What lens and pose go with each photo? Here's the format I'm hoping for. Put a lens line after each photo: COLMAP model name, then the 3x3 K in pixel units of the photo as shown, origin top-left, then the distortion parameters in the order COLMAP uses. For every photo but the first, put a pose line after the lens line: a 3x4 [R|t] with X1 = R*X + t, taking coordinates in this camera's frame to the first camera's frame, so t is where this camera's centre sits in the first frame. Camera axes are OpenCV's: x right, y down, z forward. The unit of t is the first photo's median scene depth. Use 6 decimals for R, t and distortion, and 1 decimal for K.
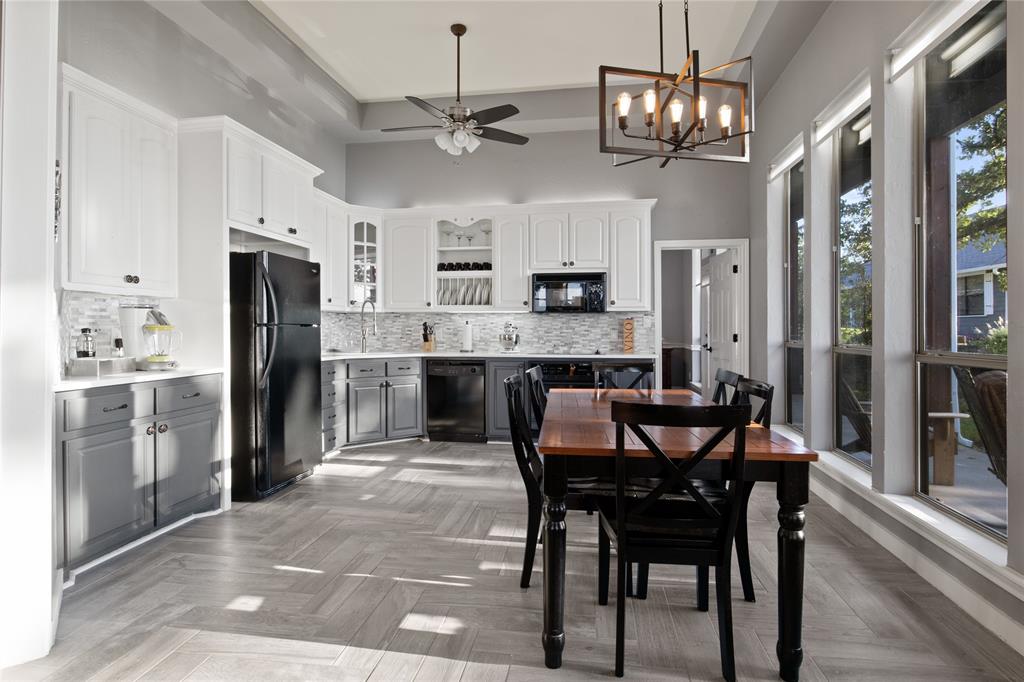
lens RADIAL K [[548.3, 0, 514.9], [0, 548.3, 335.4], [0, 0, 1]] dist [0.006530, 0.000041]
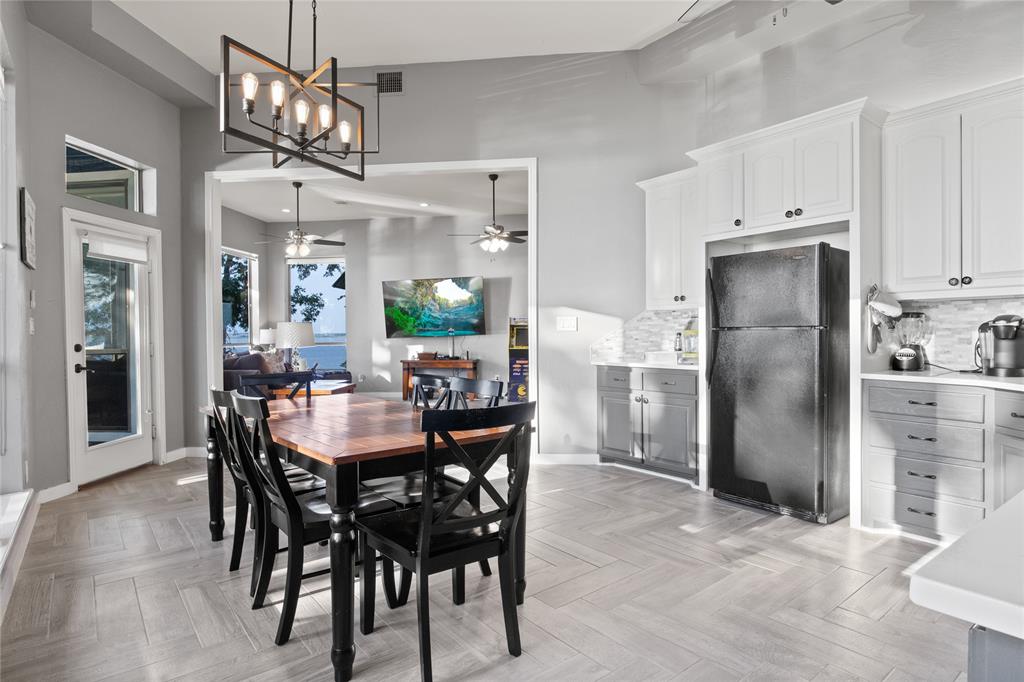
lens RADIAL K [[548.3, 0, 519.6], [0, 548.3, 336.9], [0, 0, 1]] dist [0.006530, 0.000041]
pose [[-0.680797, 0.011839, -0.732377, 0.586194], [0.003715, 0.999912, 0.012710, -0.018749], [0.732463, 0.005933, -0.680781, 1.525887]]
